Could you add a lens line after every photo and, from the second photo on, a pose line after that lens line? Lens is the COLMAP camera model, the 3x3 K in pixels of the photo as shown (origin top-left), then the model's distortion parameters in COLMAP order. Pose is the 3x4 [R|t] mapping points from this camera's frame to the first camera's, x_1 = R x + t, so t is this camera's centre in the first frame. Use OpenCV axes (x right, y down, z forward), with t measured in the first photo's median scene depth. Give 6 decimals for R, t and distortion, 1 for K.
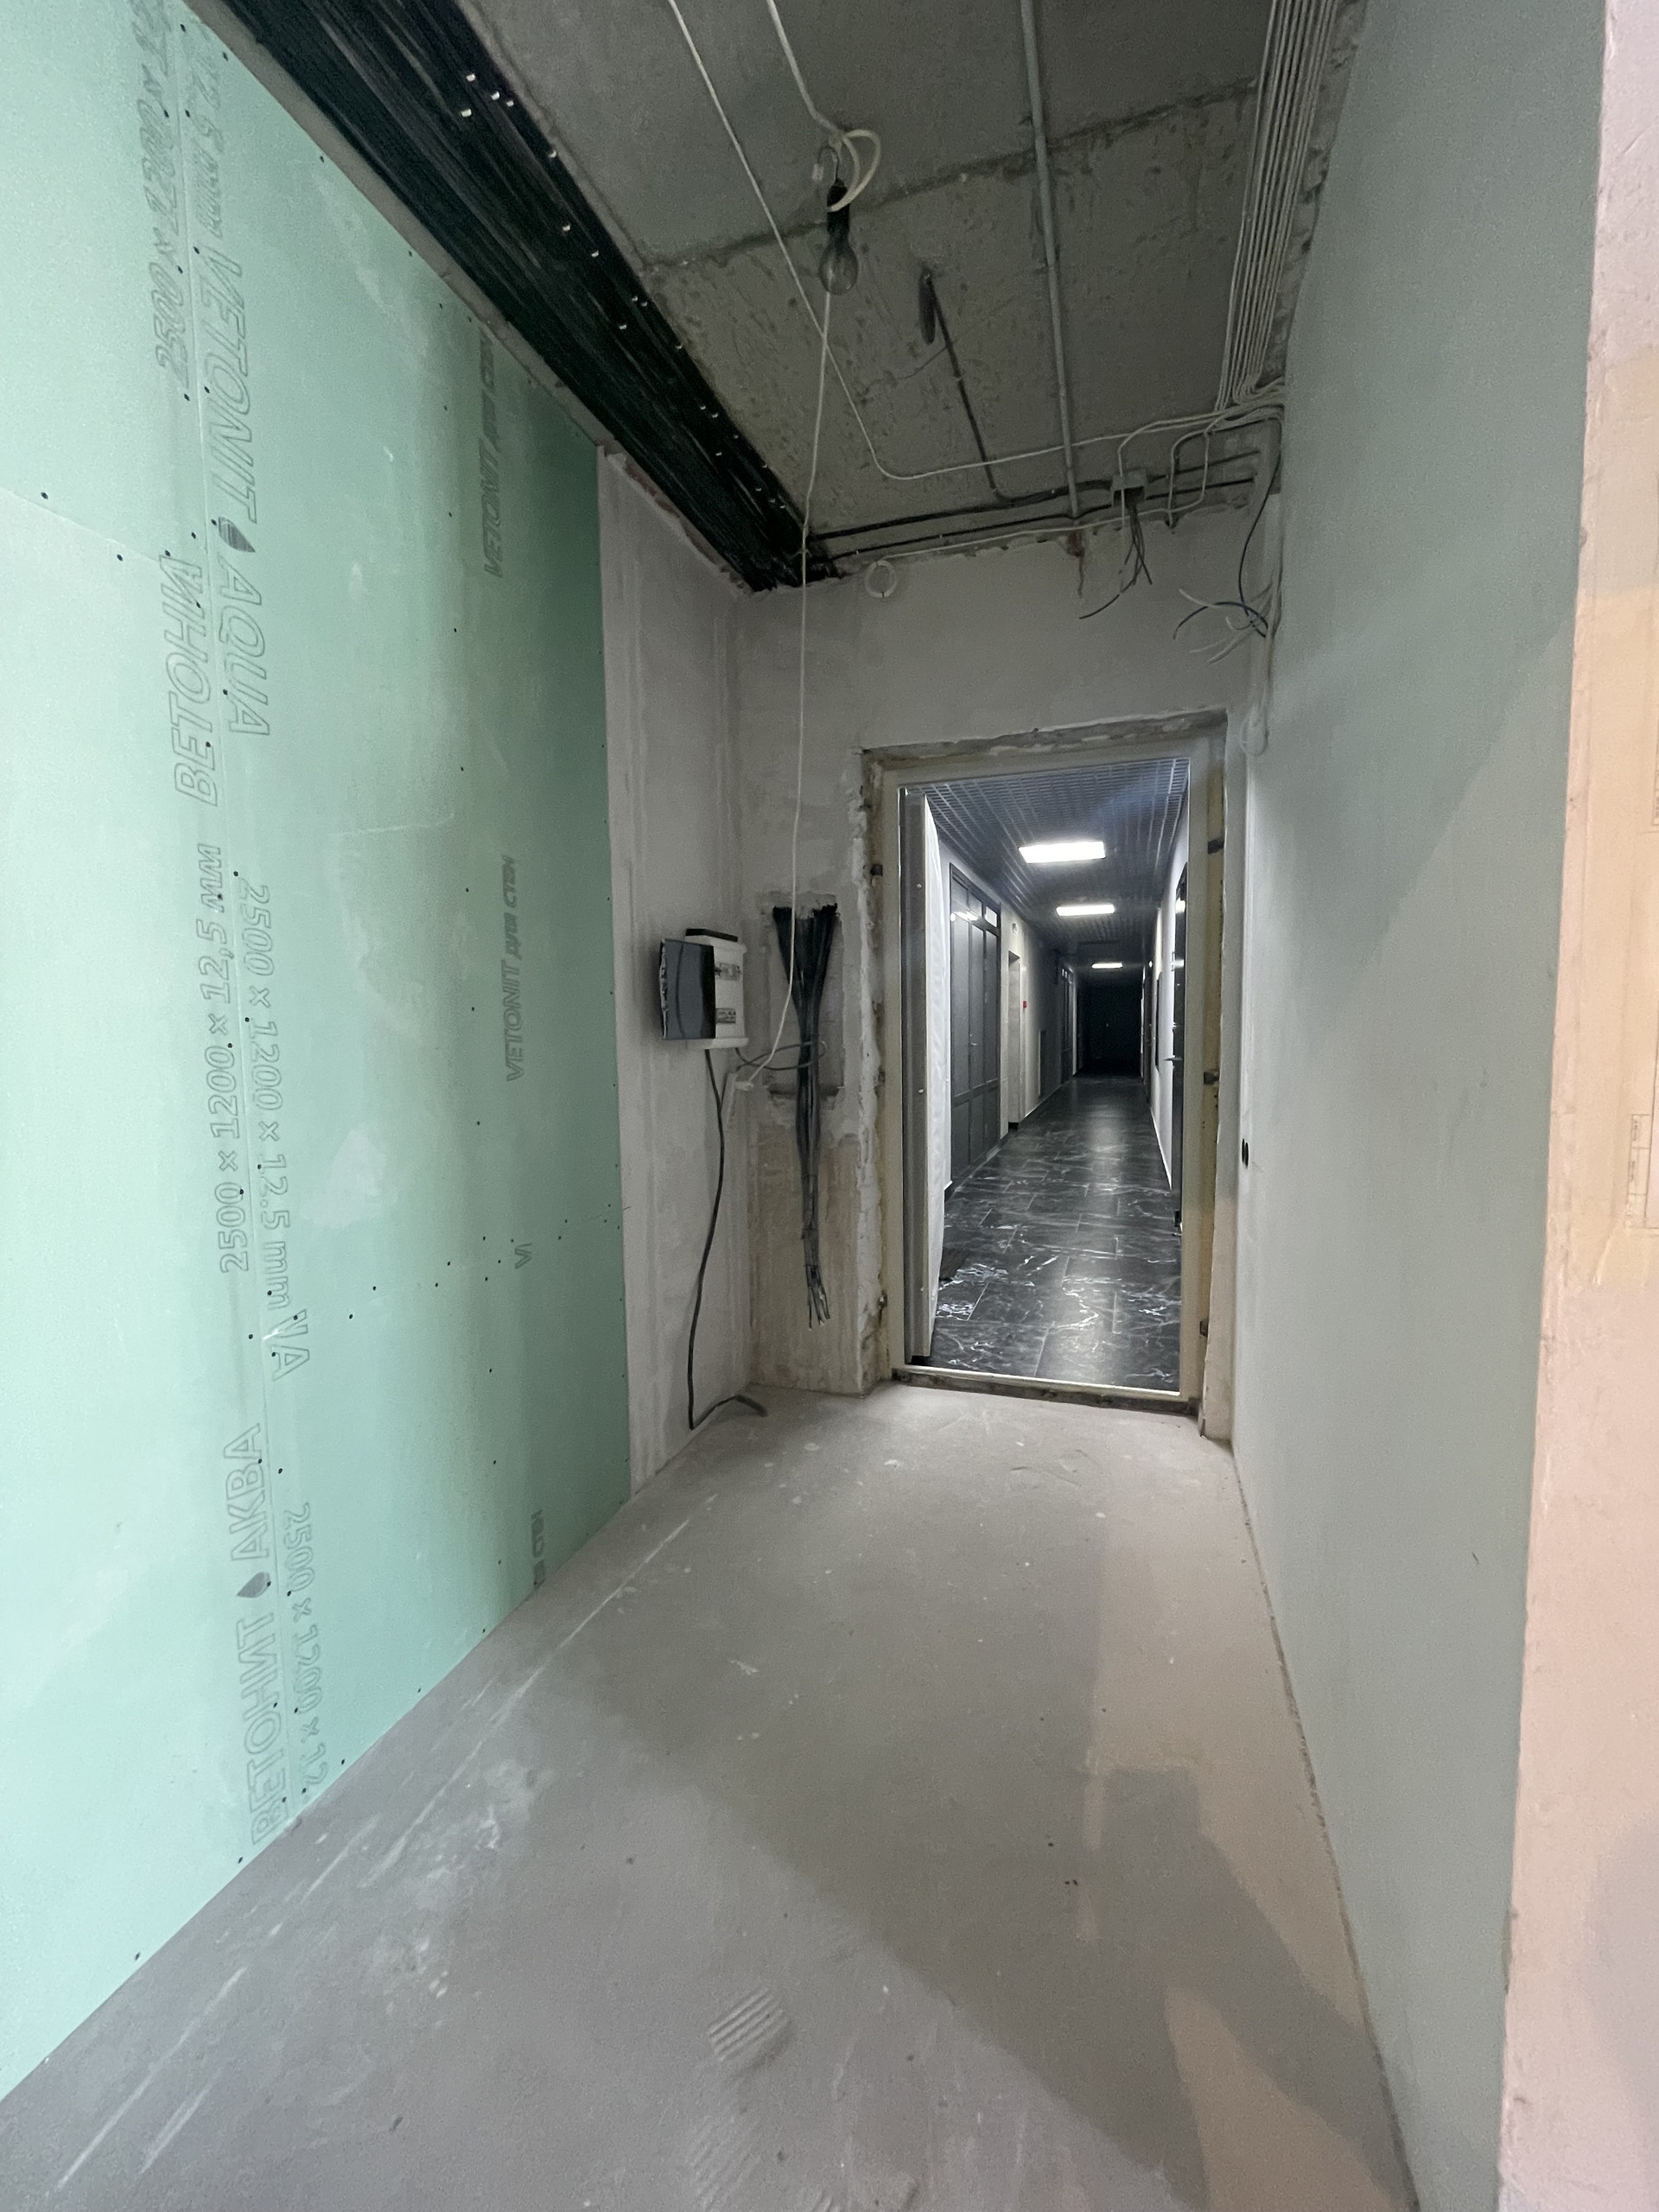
lens RADIAL K [[895.9, 0, 835.9], [0, 895.9, 1096.0], [0, 0, 1]] dist [-0.002343, 0.000120]
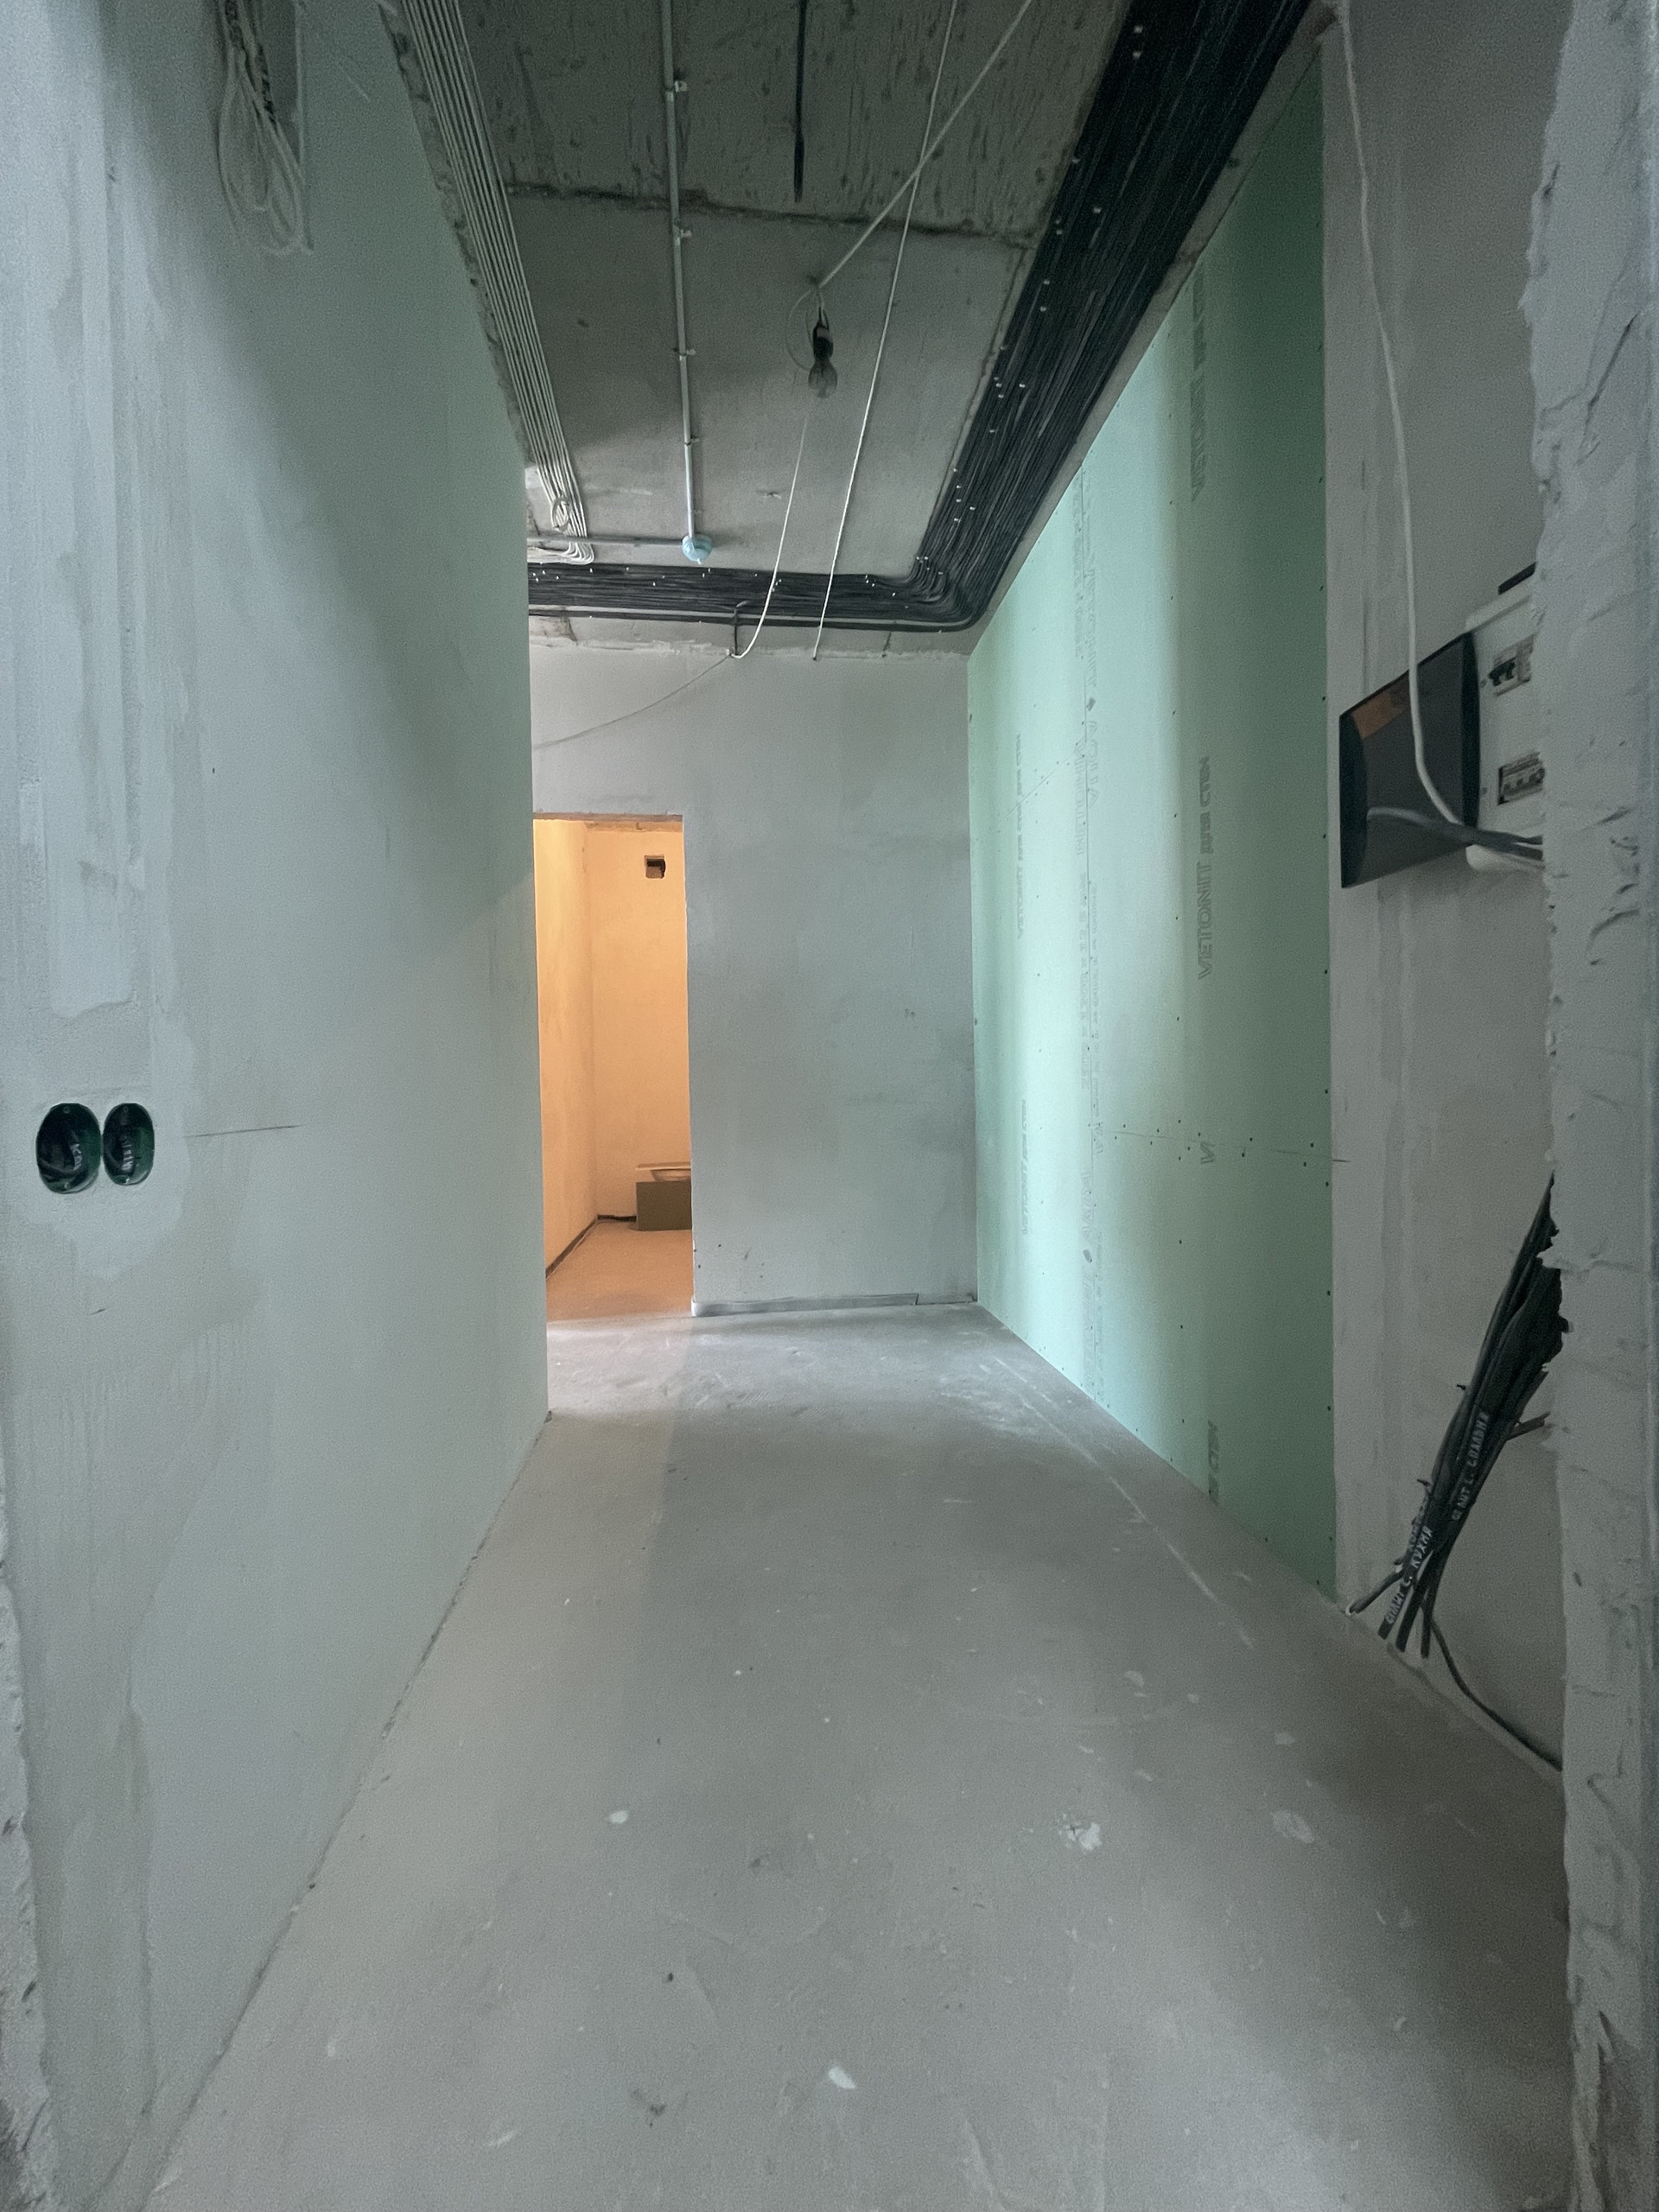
lens RADIAL K [[895.9, 0, 835.9], [0, 895.9, 1096.0], [0, 0, 1]] dist [-0.002343, 0.000120]
pose [[-0.903892, 0.038525, -0.426022, 0.460495], [0.000173, 0.995969, 0.089699, 0.025013], [0.427760, 0.081005, -0.900255, 1.764871]]
